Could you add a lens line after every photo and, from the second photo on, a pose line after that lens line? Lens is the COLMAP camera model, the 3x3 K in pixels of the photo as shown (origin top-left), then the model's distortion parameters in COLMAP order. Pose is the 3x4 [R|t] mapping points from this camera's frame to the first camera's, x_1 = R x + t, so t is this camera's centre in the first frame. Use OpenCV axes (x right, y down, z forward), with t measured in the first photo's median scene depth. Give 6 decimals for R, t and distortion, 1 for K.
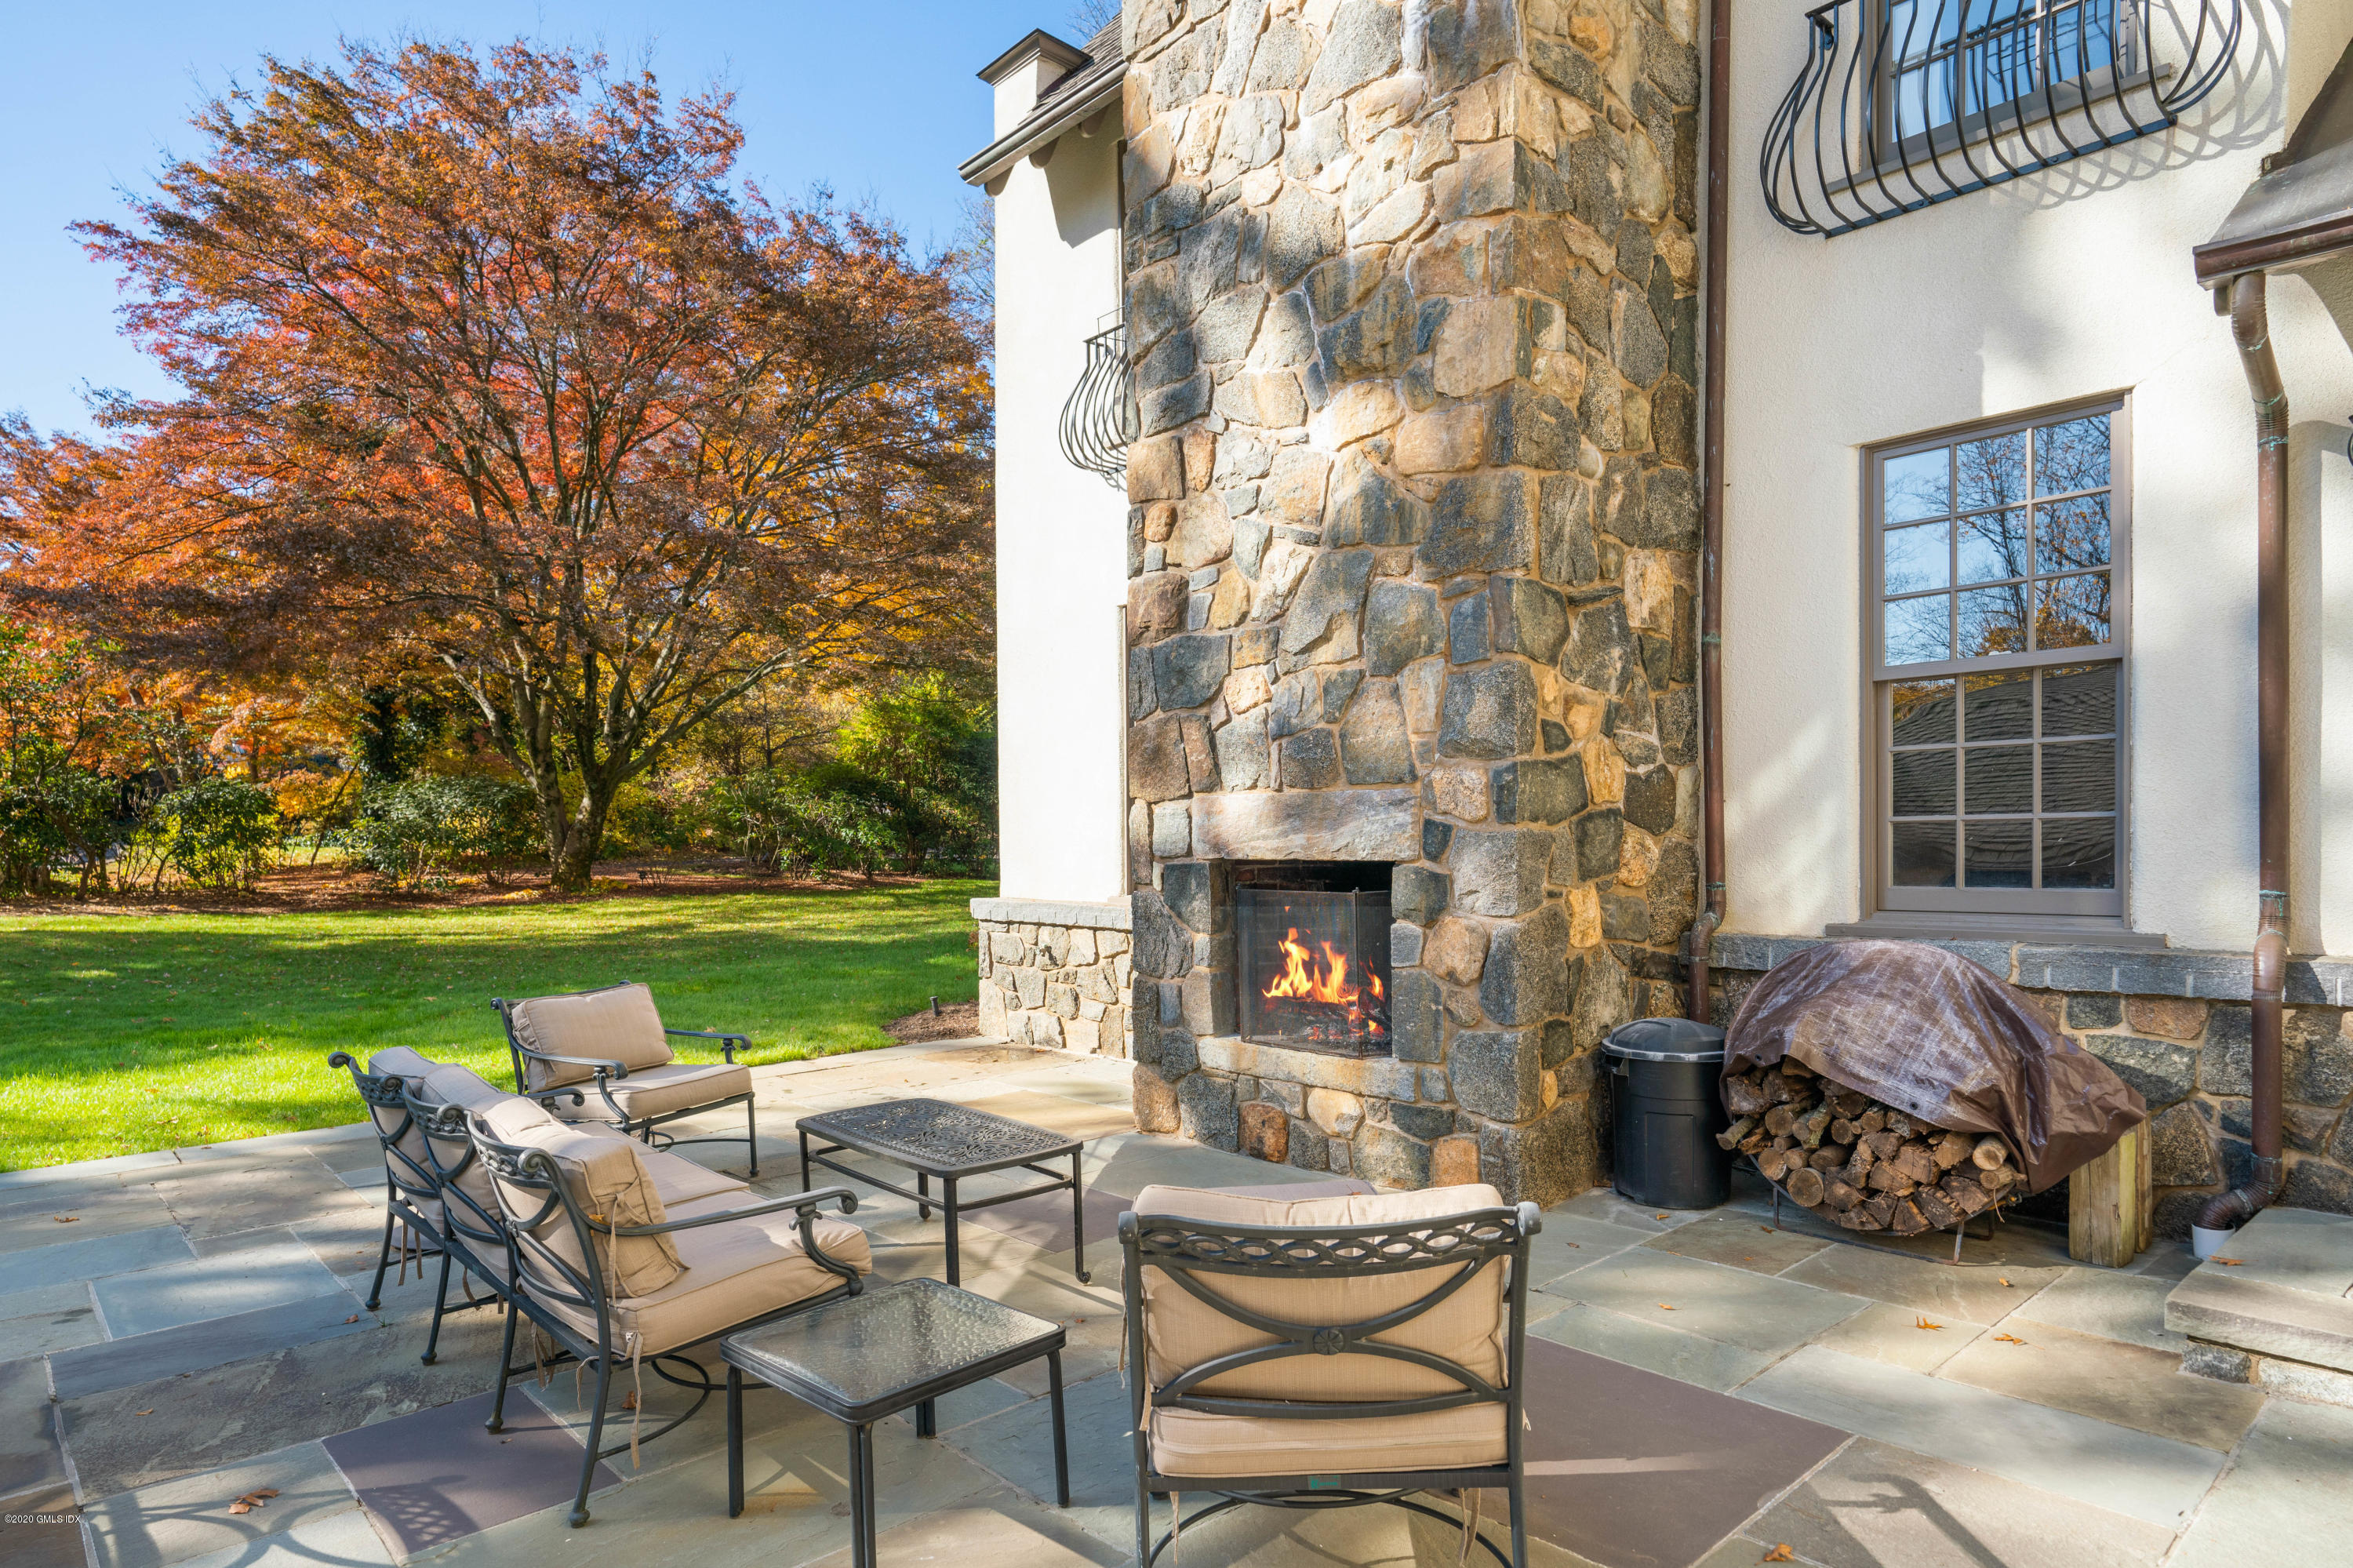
lens RADIAL K [[1362.5, 0, 1179.2], [0, 1362.5, 815.1], [0, 0, 1]] dist [-0.001996, 0.000021]
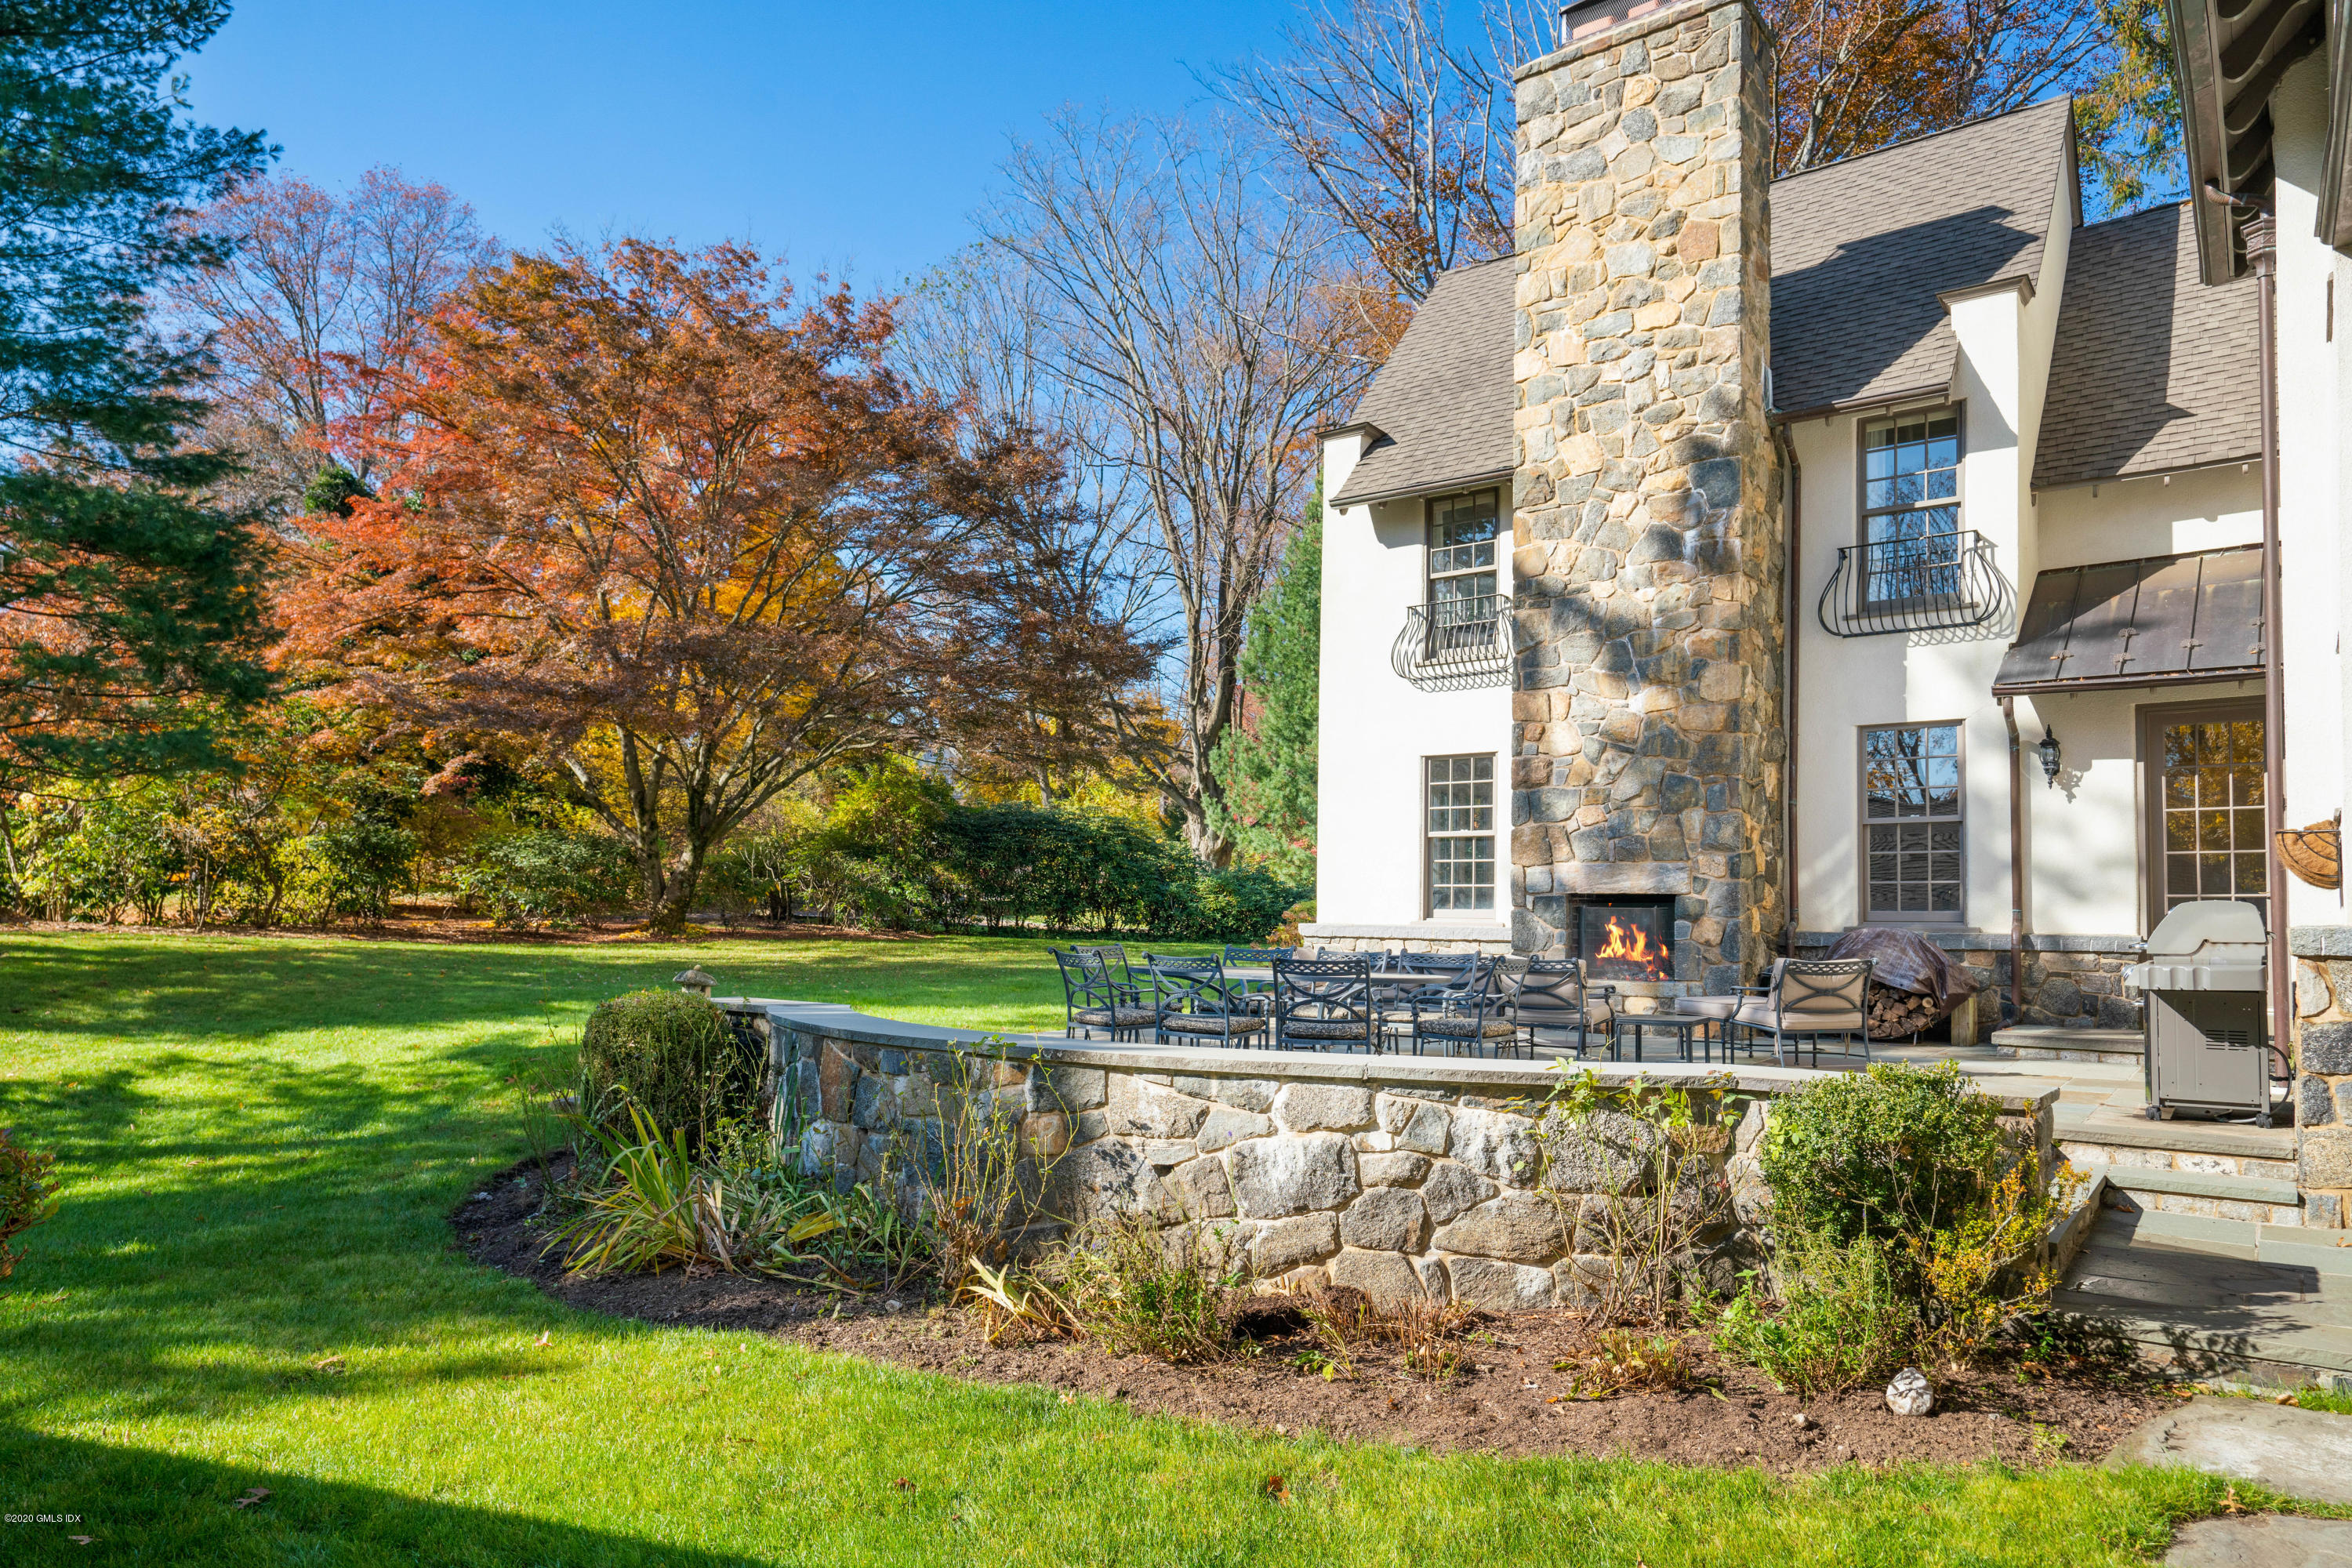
lens RADIAL K [[1459.4, 0, 1176.0], [0, 1459.4, 784.0], [0, 0, 1]] dist [0.000894, 0.000362]
pose [[0.983258, 0.044915, 0.176596, -1.136915], [-0.031026, 0.996261, -0.080635, 0.074649], [-0.179557, 0.073806, 0.980975, -1.306883]]
